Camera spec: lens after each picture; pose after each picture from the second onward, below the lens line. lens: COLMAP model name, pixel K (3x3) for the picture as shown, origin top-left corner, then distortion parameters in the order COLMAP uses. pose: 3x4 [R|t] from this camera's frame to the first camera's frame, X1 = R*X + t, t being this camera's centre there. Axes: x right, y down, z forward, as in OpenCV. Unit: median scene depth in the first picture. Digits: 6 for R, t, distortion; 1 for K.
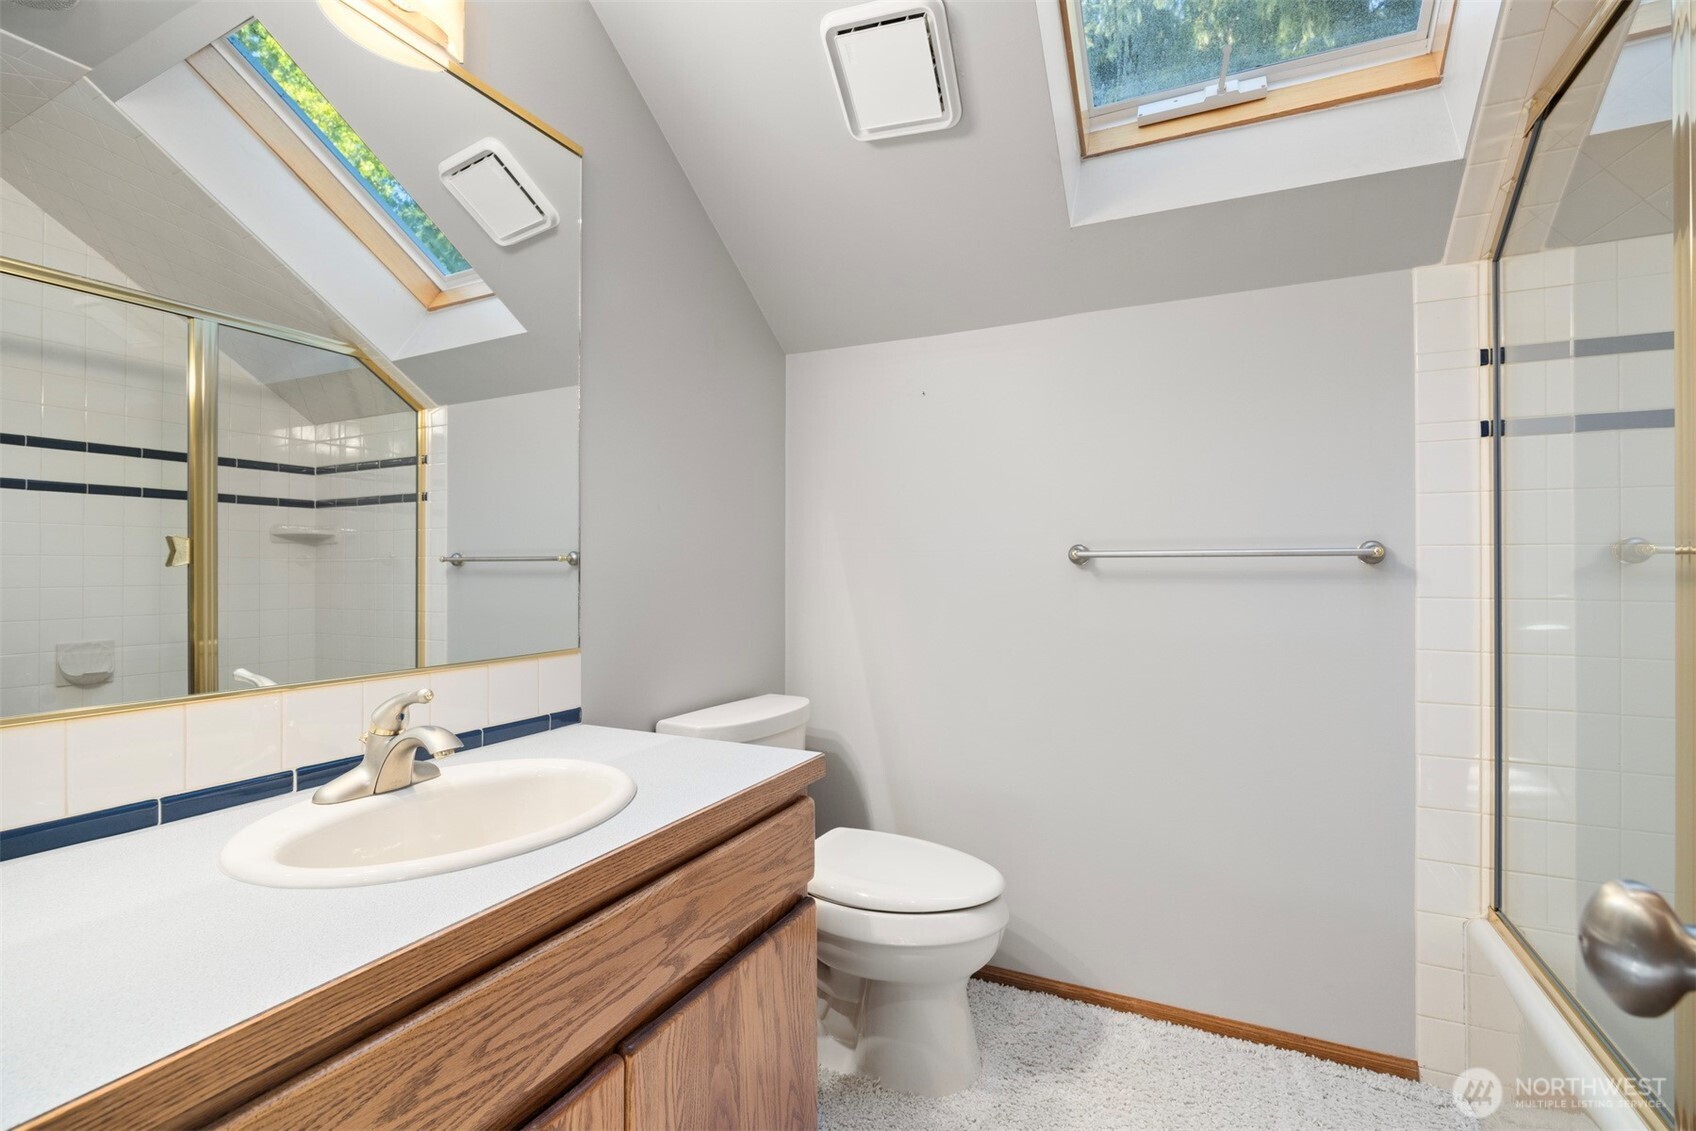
lens RADIAL K [[766.2, 0, 848.2], [0, 766.2, 564.7], [0, 0, 1]] dist [-0.003186, -0.000086]
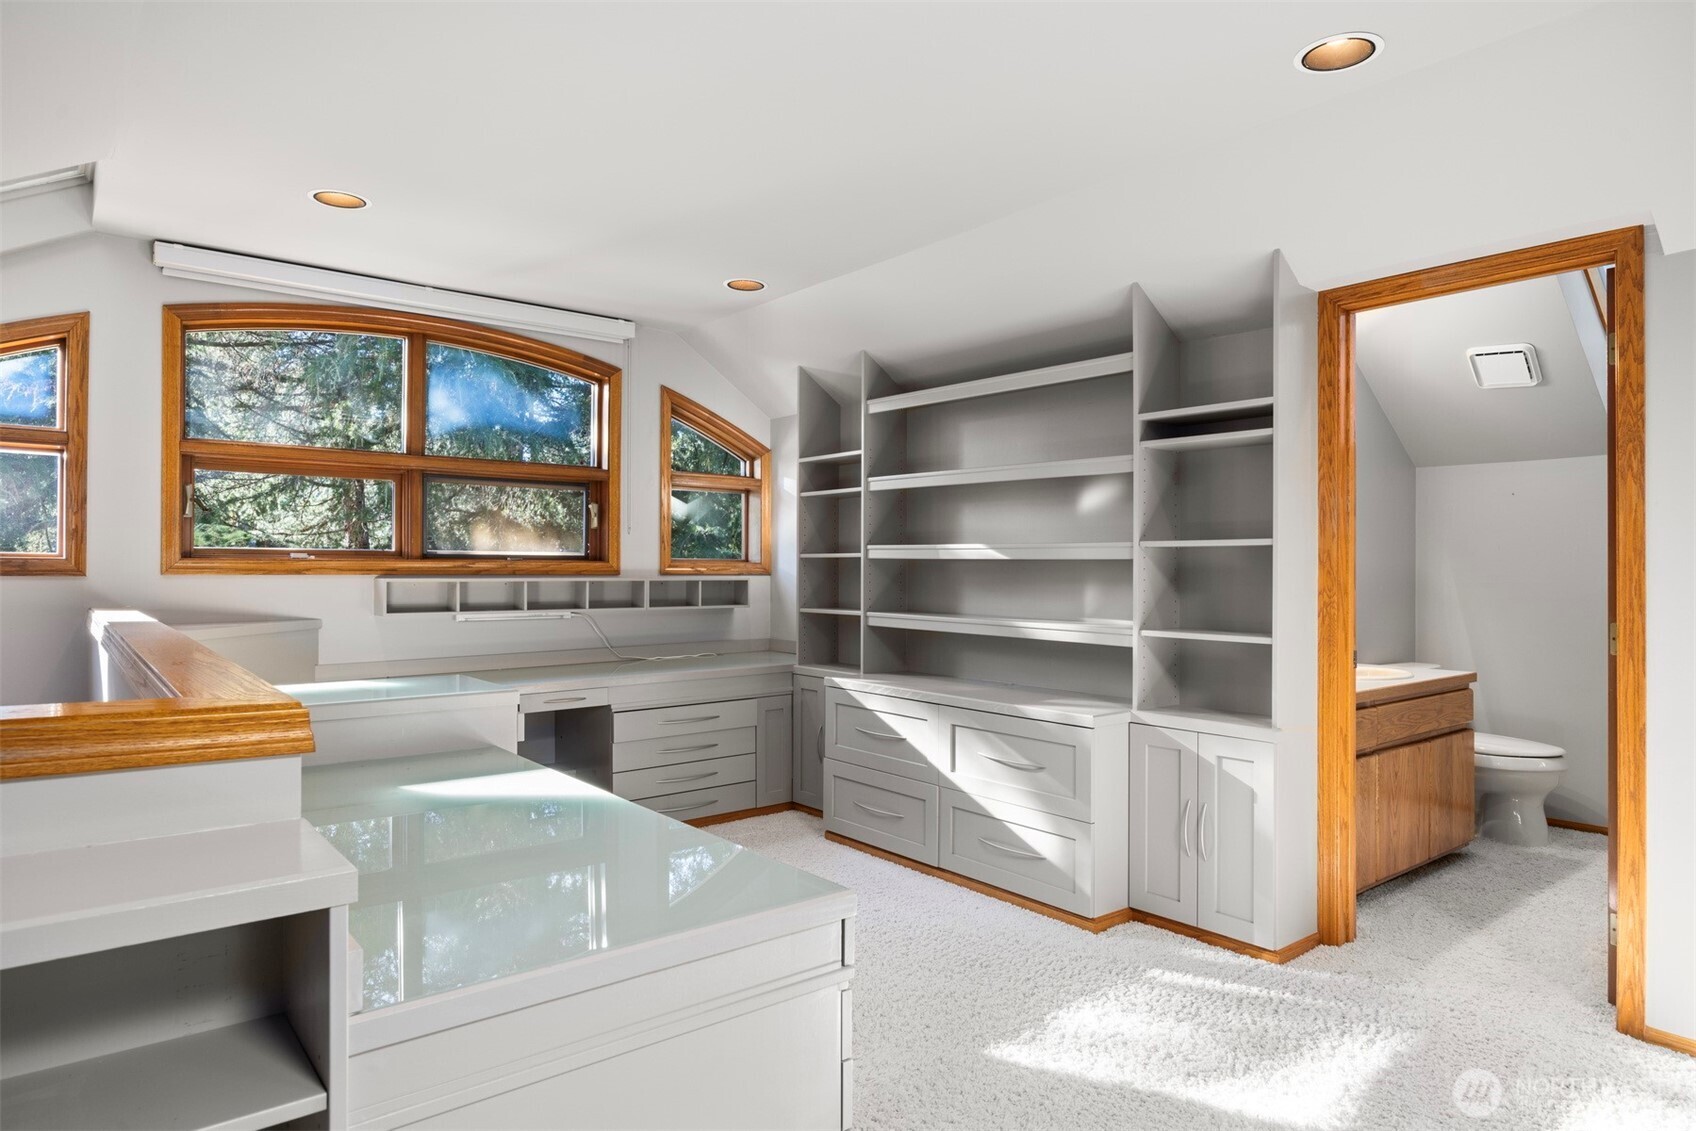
lens RADIAL K [[1026.5, 0, 854.5], [0, 1026.5, 566.7], [0, 0, 1]] dist [-0.002499, -0.000565]
pose [[0.904299, 0.009390, -0.426796, -0.358202], [-0.008132, 0.999956, 0.004770, -0.092682], [0.426821, -0.000843, 0.904336, -2.368119]]
